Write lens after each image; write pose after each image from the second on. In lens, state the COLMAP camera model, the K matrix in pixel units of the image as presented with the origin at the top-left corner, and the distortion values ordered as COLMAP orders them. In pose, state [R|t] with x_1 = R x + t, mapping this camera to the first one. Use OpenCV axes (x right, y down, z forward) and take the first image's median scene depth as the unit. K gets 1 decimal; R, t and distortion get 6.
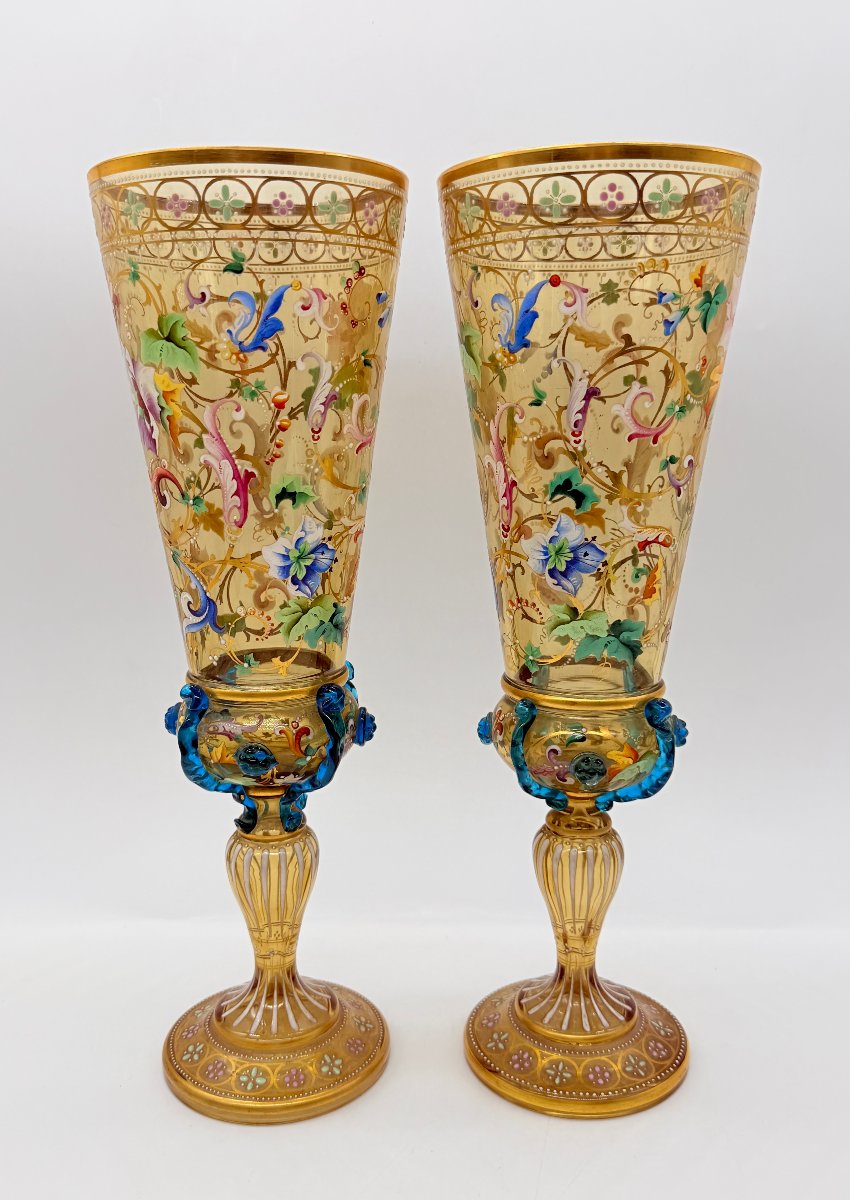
lens RADIAL K [[1090.7, 0, 425.0], [0, 1090.7, 600.0], [0, 0, 1]] dist [0.188177, -0.504340]
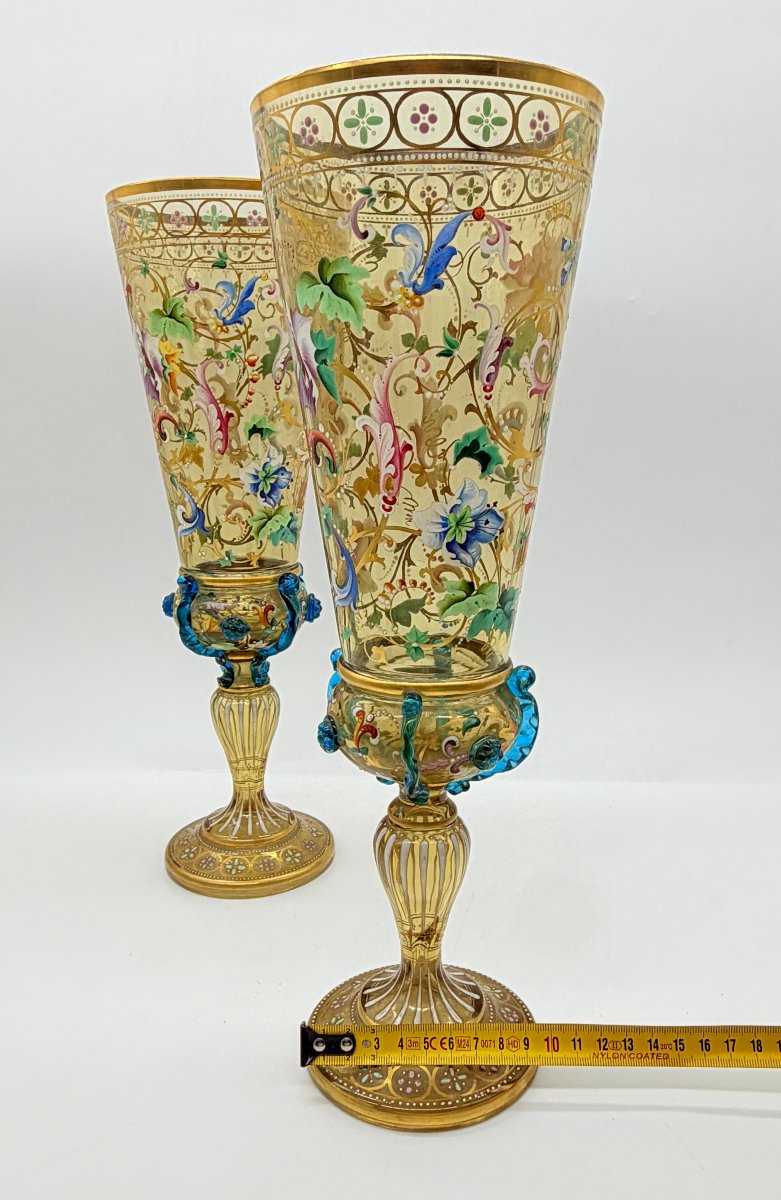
lens RADIAL K [[979.6, 0, 392.4], [0, 979.6, 584.1], [0, 0, 1]] dist [0.001716, -0.000031]
pose [[0.998204, -0.015519, 0.057867, -0.030337], [0.014564, 0.999751, 0.016882, 0.074861], [-0.058115, -0.016009, 0.998182, -0.220077]]
